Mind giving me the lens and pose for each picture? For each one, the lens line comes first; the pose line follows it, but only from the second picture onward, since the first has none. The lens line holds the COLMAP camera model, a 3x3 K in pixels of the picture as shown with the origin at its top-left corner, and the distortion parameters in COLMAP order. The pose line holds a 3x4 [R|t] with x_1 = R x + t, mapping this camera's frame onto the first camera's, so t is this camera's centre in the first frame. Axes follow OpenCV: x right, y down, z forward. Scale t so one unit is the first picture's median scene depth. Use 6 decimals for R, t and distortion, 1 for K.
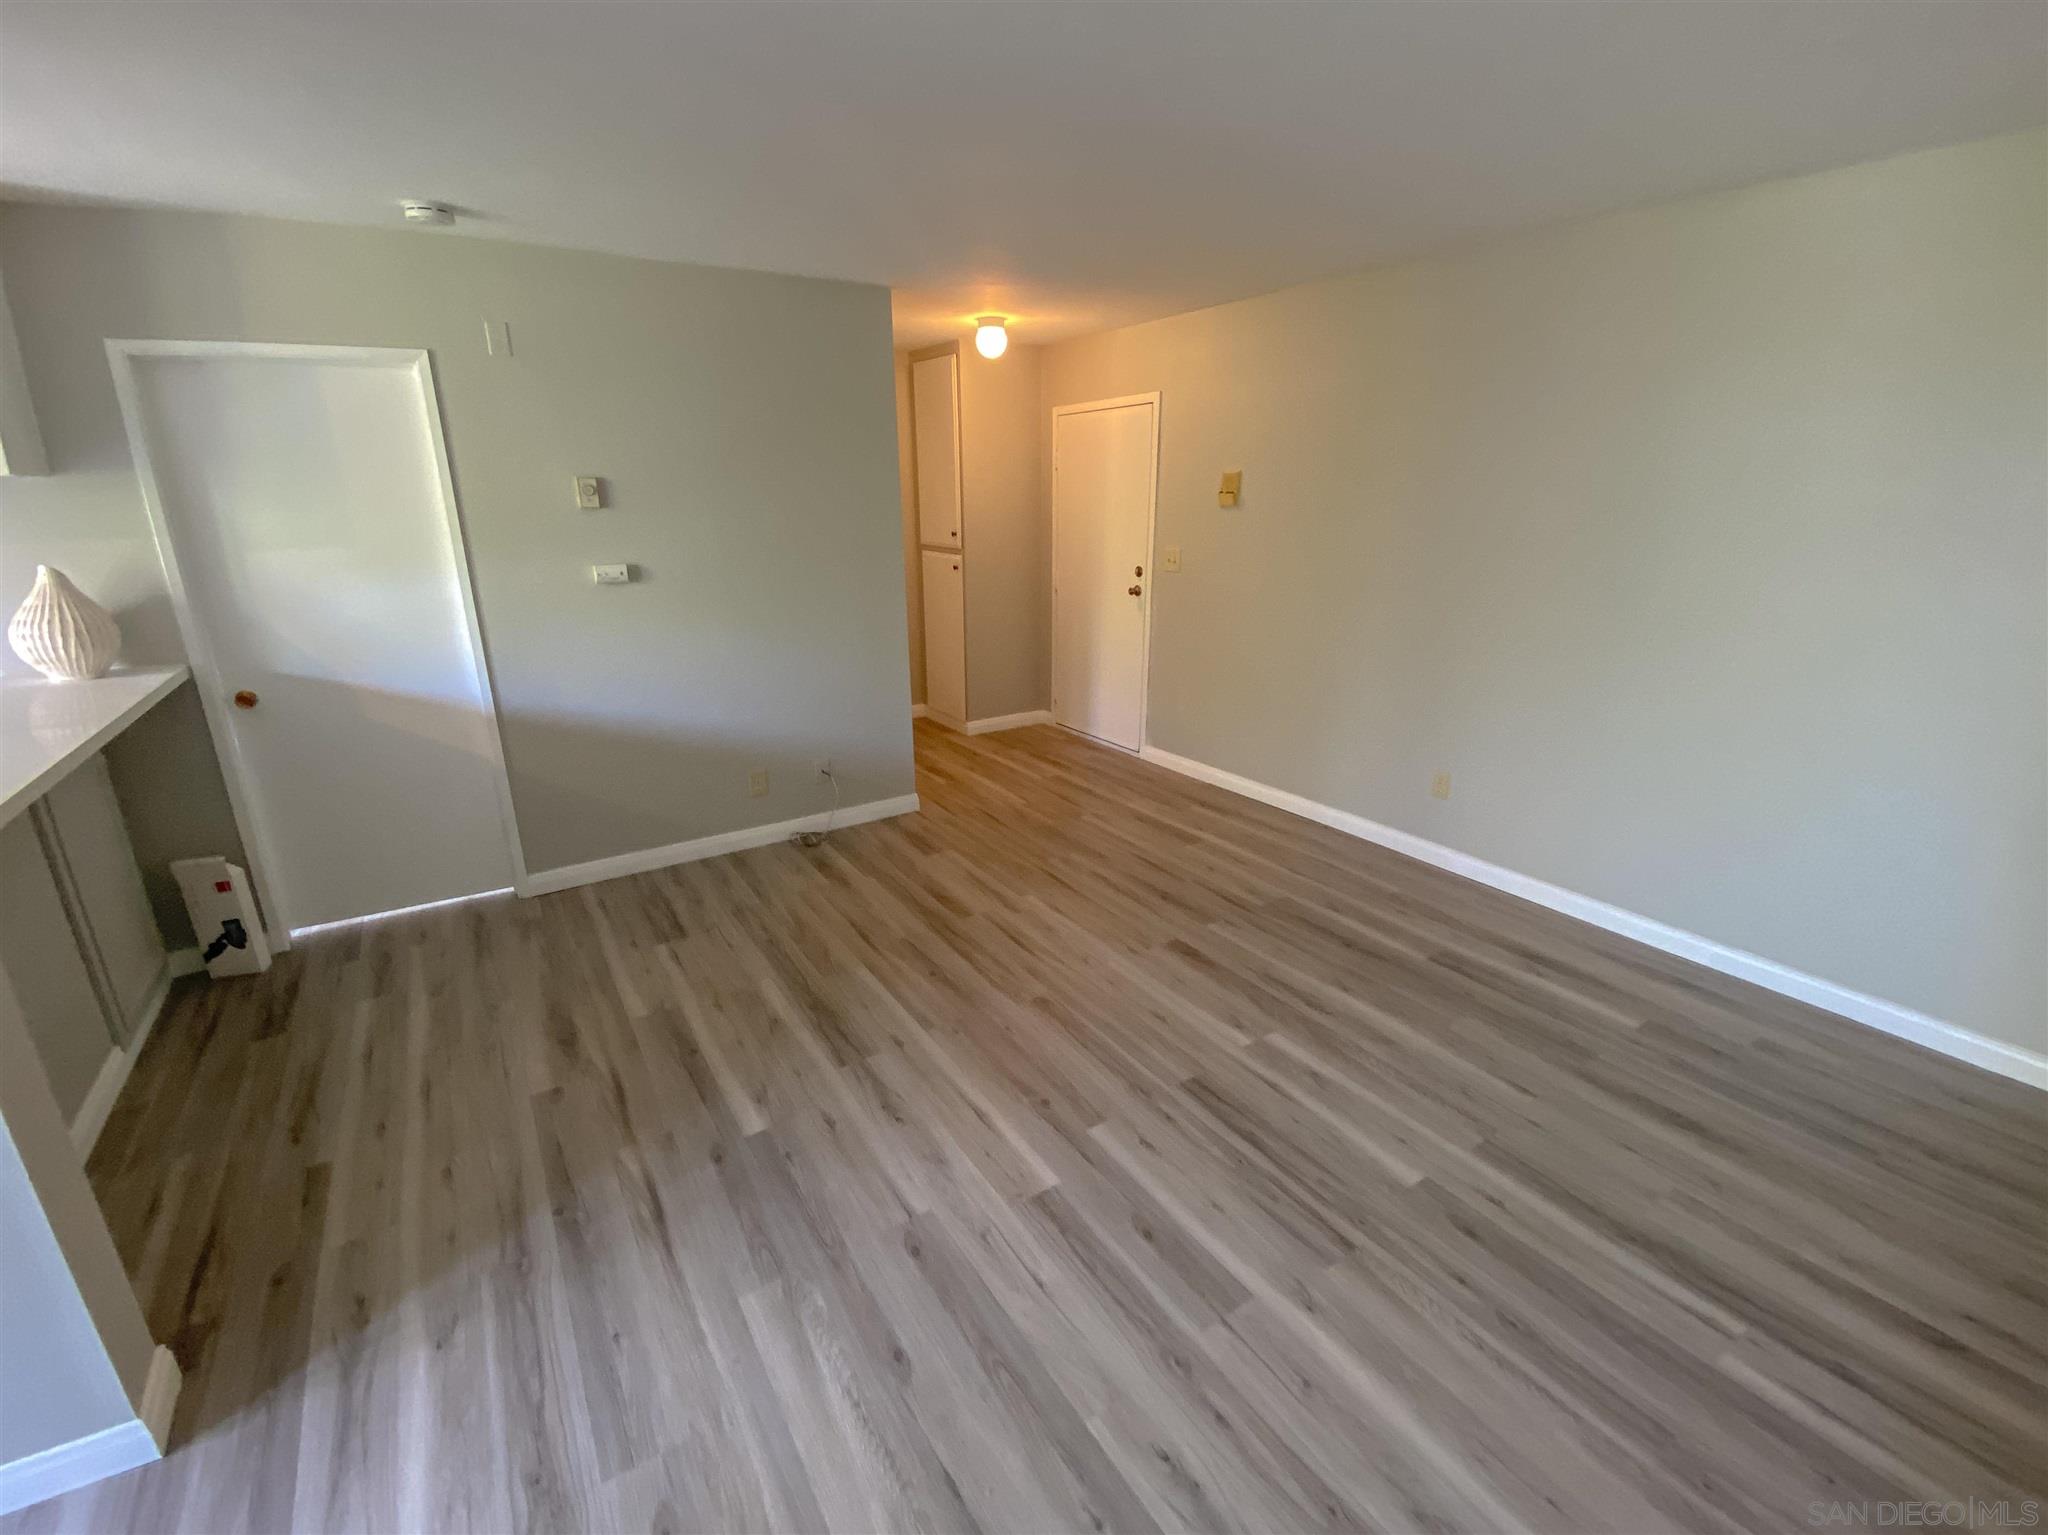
lens RADIAL K [[864.5, 0, 1005.0], [0, 864.5, 768.1], [0, 0, 1]] dist [0.060956, -0.031574]
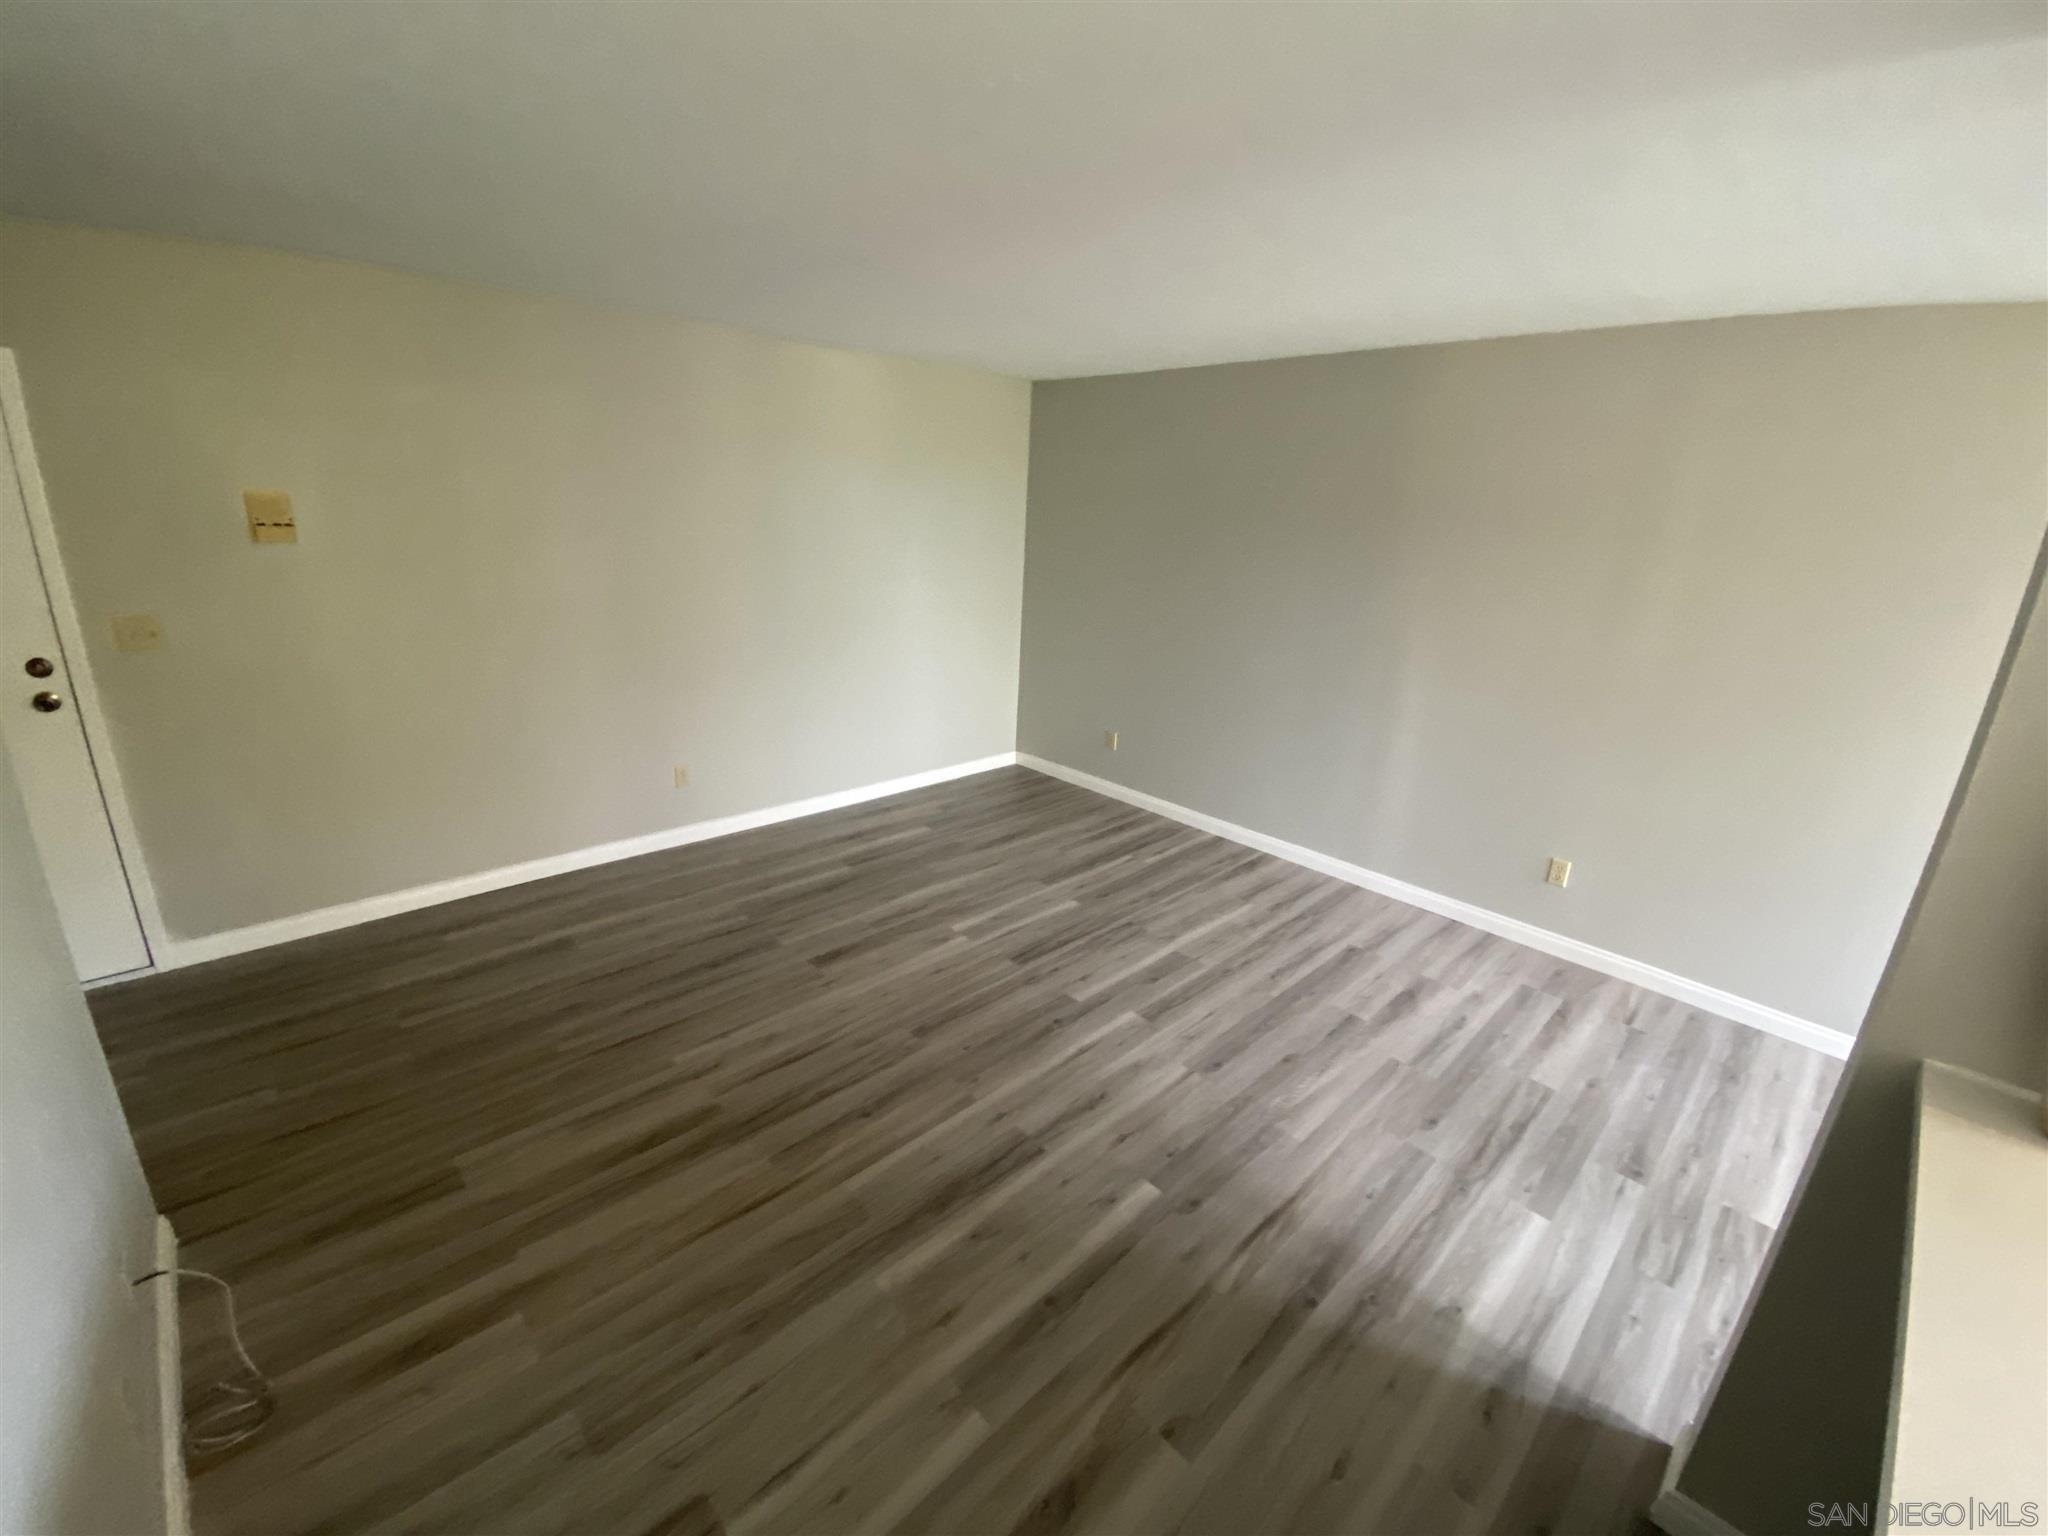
lens RADIAL K [[864.5, 0, 1005.0], [0, 864.5, 768.6], [0, 0, 1]] dist [0.060956, -0.031574]
pose [[-0.186113, -0.296519, 0.936717, -1.036104], [0.264463, 0.903070, 0.338413, -0.416528], [-0.946267, 0.310710, -0.089655, 1.060246]]
